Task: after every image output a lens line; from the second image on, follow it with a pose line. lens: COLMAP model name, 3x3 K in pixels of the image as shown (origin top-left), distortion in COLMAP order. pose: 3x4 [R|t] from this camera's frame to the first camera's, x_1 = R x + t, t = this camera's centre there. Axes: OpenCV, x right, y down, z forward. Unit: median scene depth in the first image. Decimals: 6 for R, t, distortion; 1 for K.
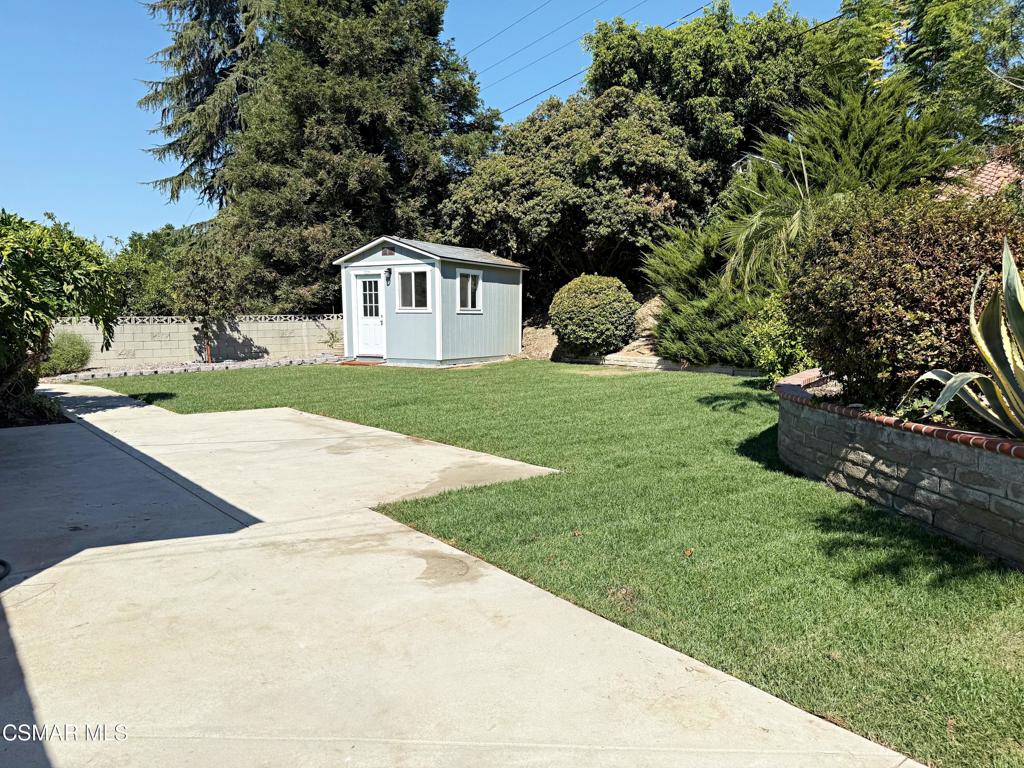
lens RADIAL K [[674.4, 0, 513.8], [0, 674.4, 396.5], [0, 0, 1]] dist [0.151247, -0.283613]
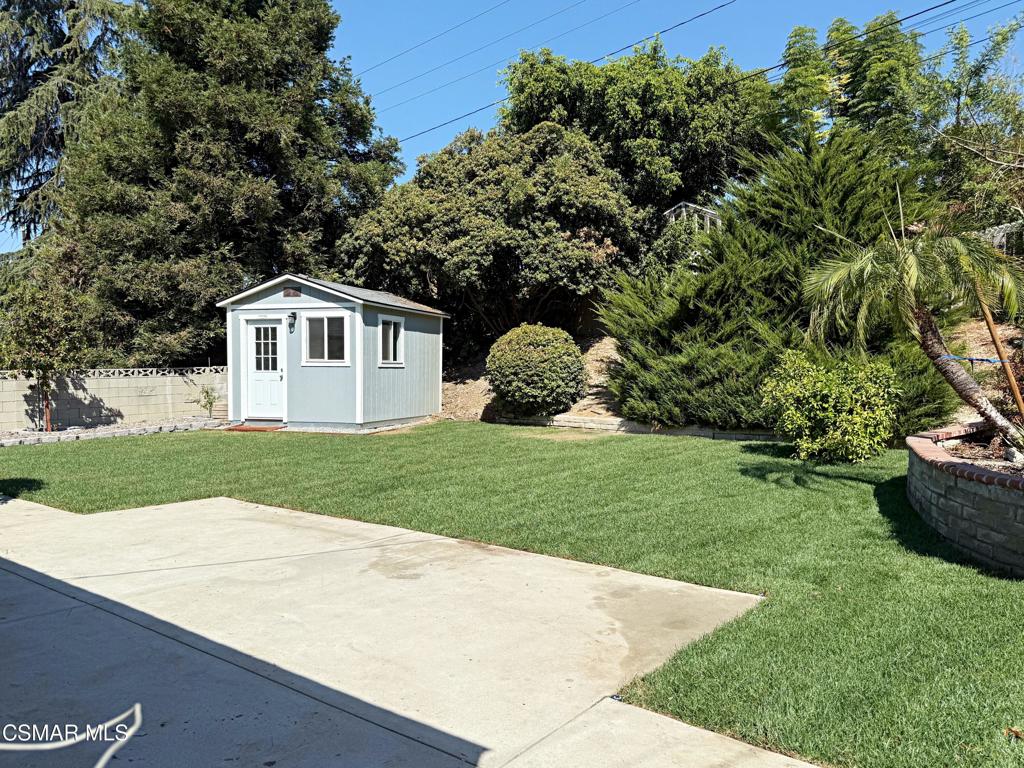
lens RADIAL K [[730.6, 0, 514.1], [0, 730.6, 401.4], [0, 0, 1]] dist [0.107066, -0.145800]
pose [[0.978859, -0.005603, 0.204459, -0.099322], [0.020093, 0.997424, -0.068860, -0.013635], [-0.203547, 0.071513, 0.976450, 0.076868]]
